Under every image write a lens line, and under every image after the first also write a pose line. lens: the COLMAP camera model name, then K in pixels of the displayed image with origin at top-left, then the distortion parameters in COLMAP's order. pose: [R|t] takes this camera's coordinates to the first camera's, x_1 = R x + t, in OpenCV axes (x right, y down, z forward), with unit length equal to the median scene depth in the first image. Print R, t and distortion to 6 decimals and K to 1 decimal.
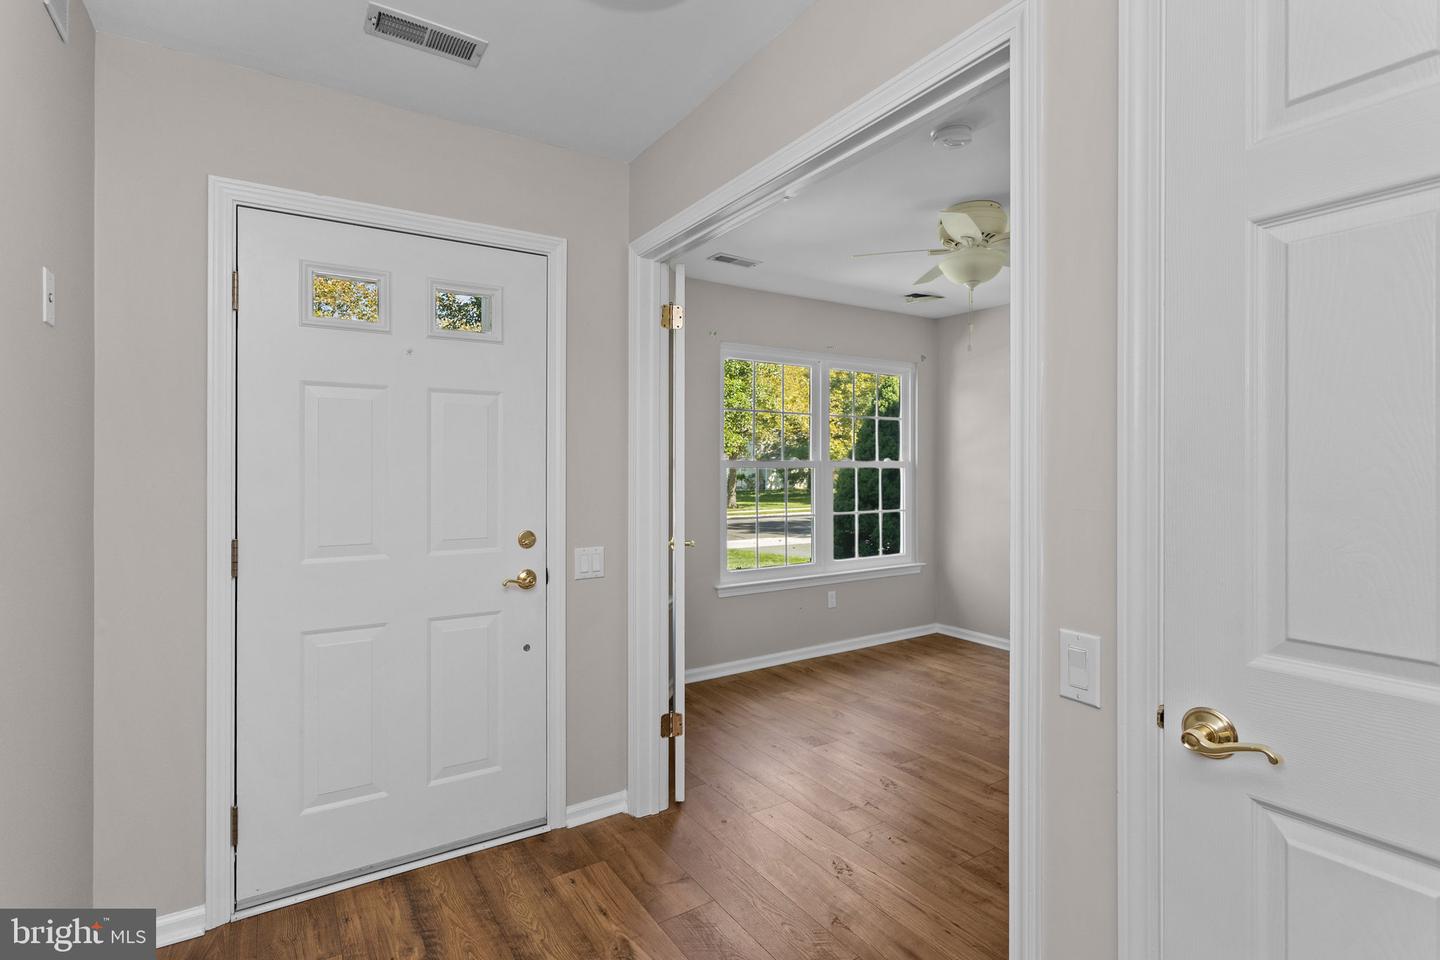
lens RADIAL K [[676.7, 0, 720.5], [0, 676.7, 470.2], [0, 0, 1]] dist [0.000595, 0.000352]
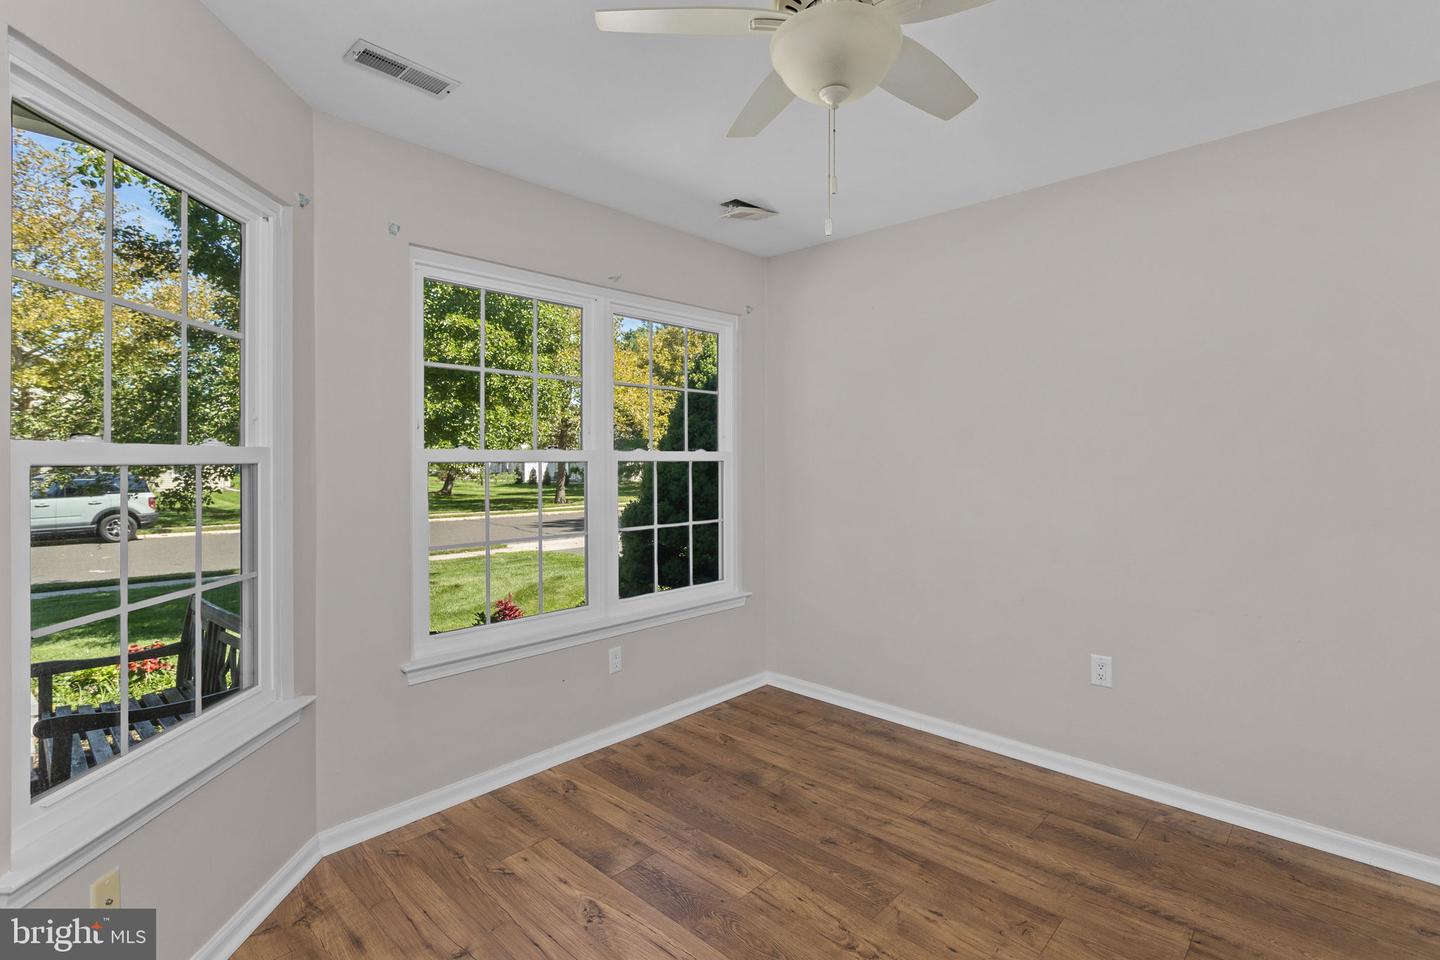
lens RADIAL K [[676.7, 0, 720.5], [0, 676.7, 470.2], [0, 0, 1]] dist [0.000595, 0.000352]
pose [[0.971179, -0.003116, 0.238332, 0.099134], [0.000539, 0.999941, 0.010875, -0.002330], [-0.238352, -0.010433, 0.971123, 0.310498]]
